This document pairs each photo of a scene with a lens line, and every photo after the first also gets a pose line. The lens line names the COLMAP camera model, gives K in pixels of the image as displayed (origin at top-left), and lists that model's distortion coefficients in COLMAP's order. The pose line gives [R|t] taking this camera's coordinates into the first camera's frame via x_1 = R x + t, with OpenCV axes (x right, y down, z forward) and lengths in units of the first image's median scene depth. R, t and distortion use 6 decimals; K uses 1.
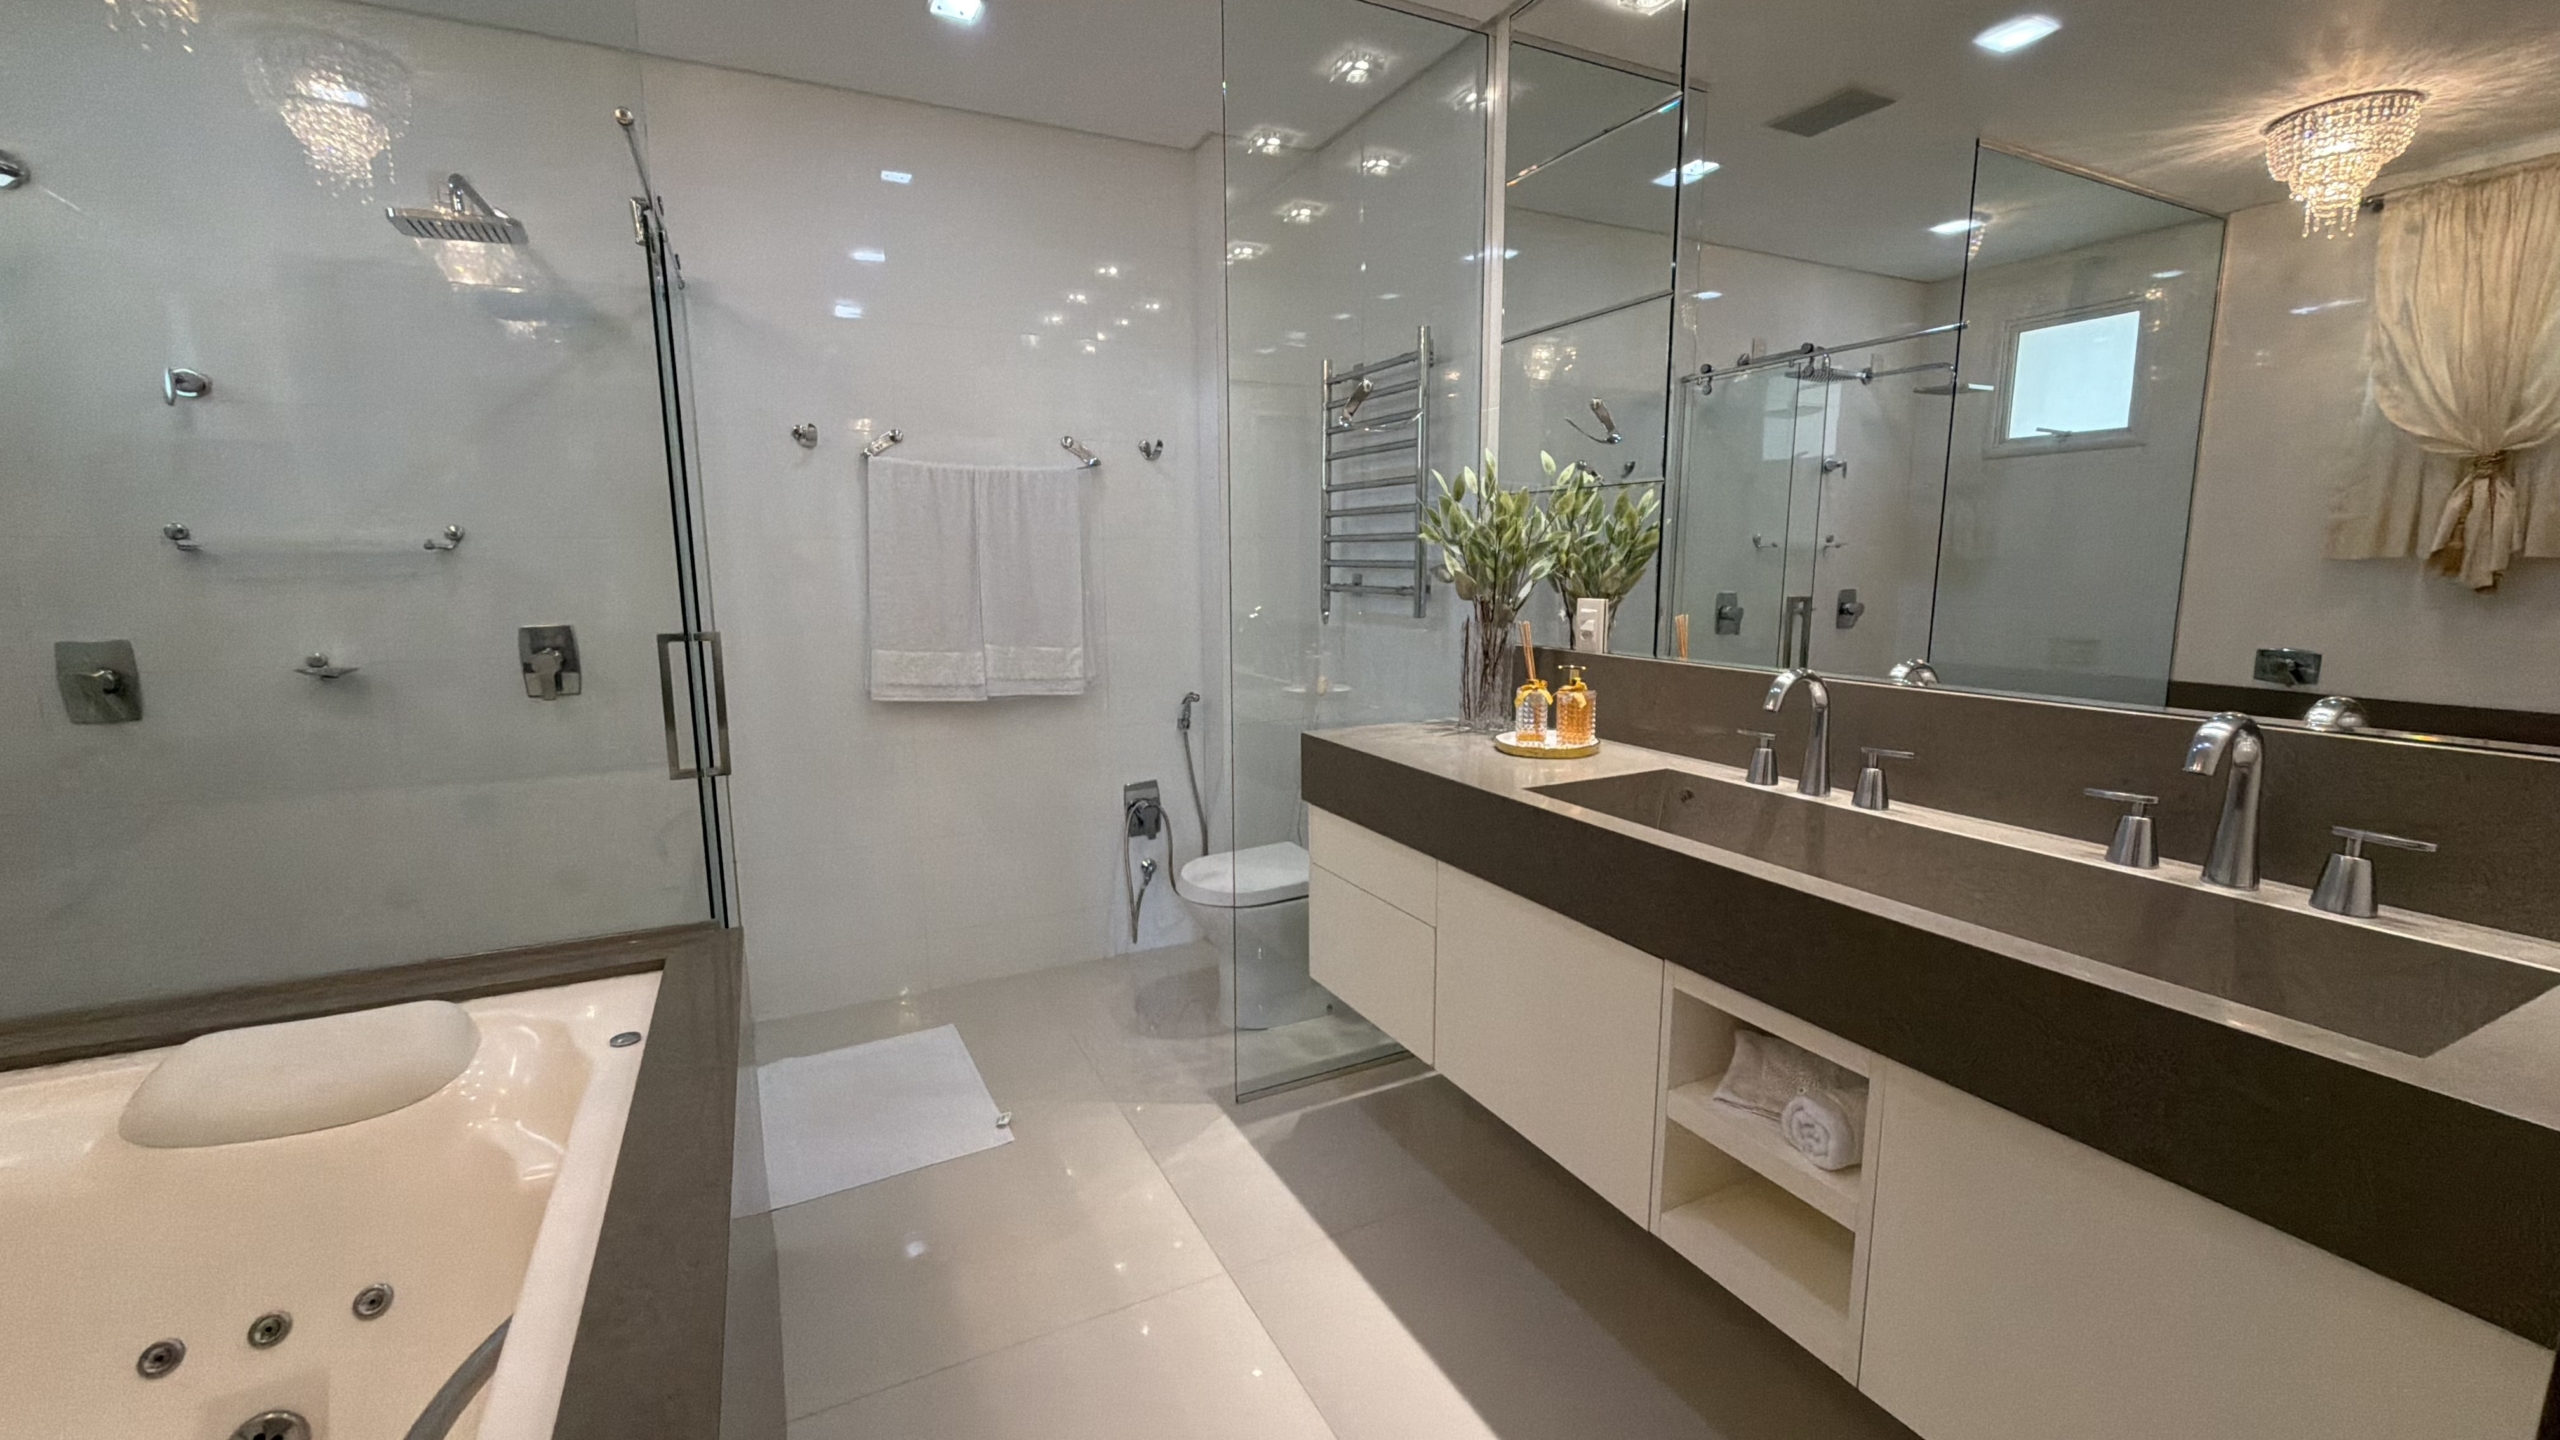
lens RADIAL K [[1023.8, 0, 1274.3], [0, 1023.8, 716.4], [0, 0, 1]] dist [0.003246, -0.000438]
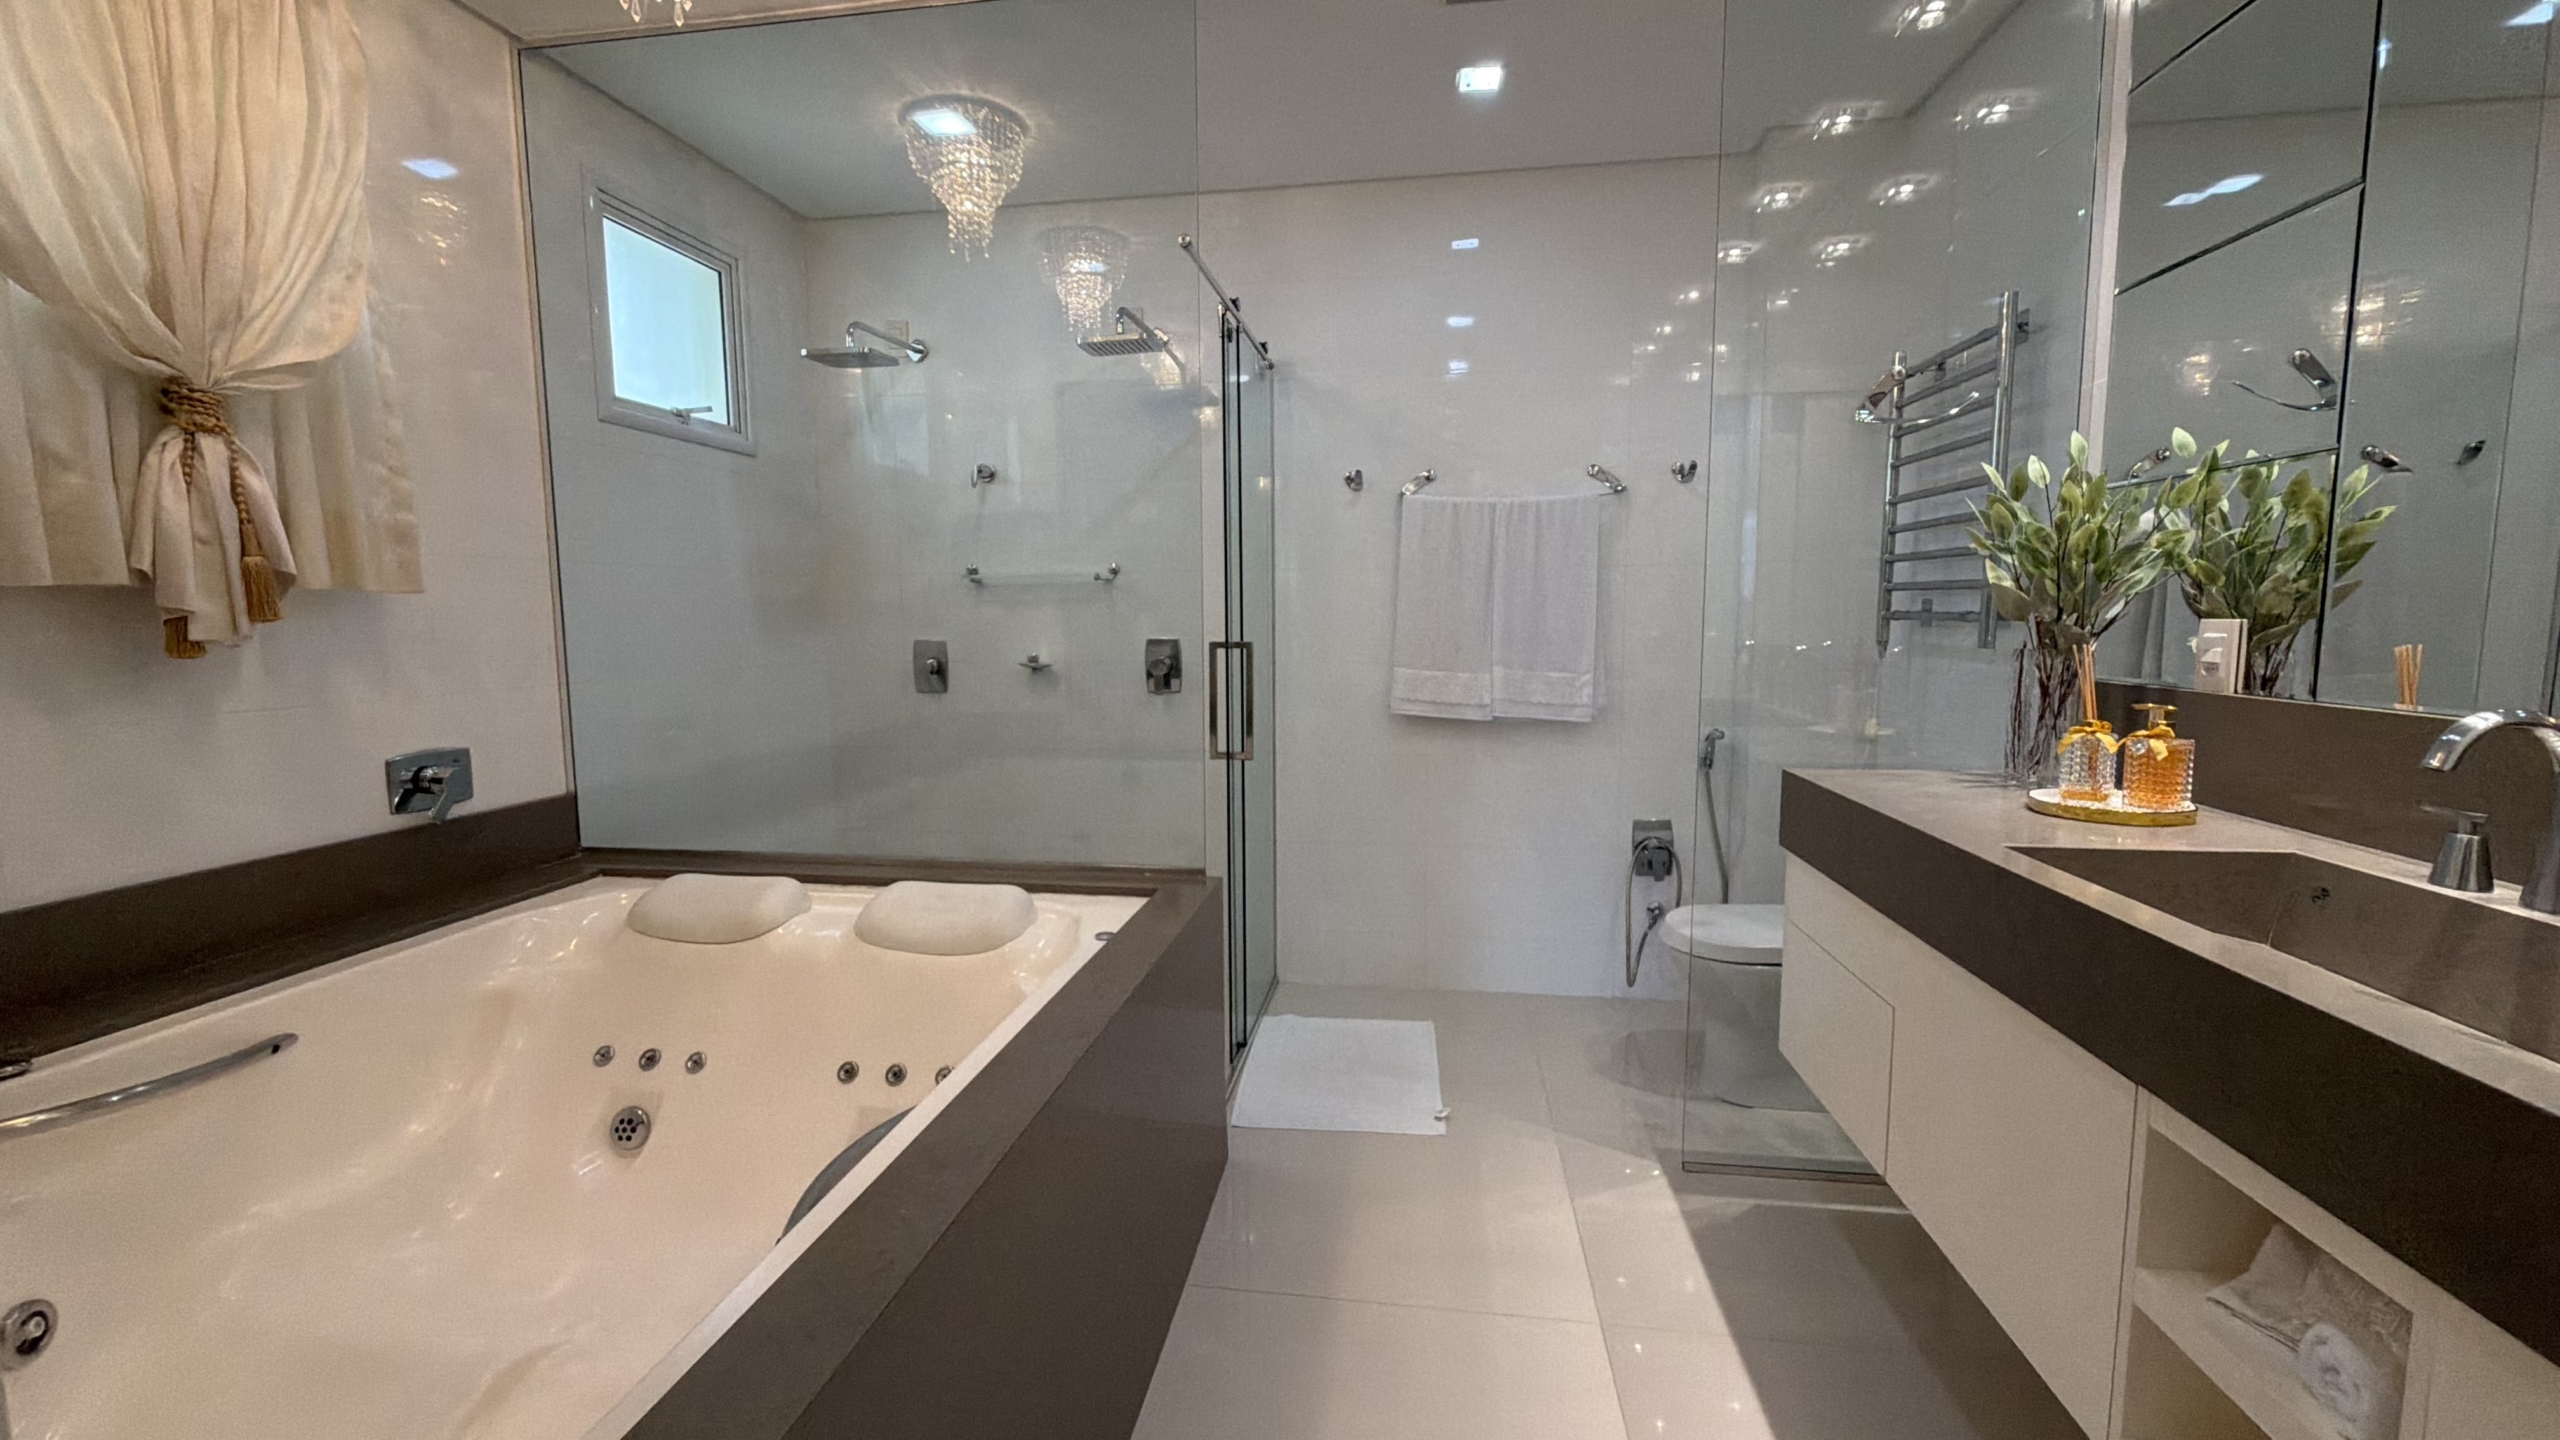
lens RADIAL K [[1023.8, 0, 1274.1], [0, 1023.8, 717.2], [0, 0, 1]] dist [0.003246, -0.000438]
pose [[0.819604, 0.060589, -0.569718, 0.168771], [-0.087727, 0.995938, -0.020289, 0.027640], [0.566175, 0.066608, 0.821590, 0.018906]]
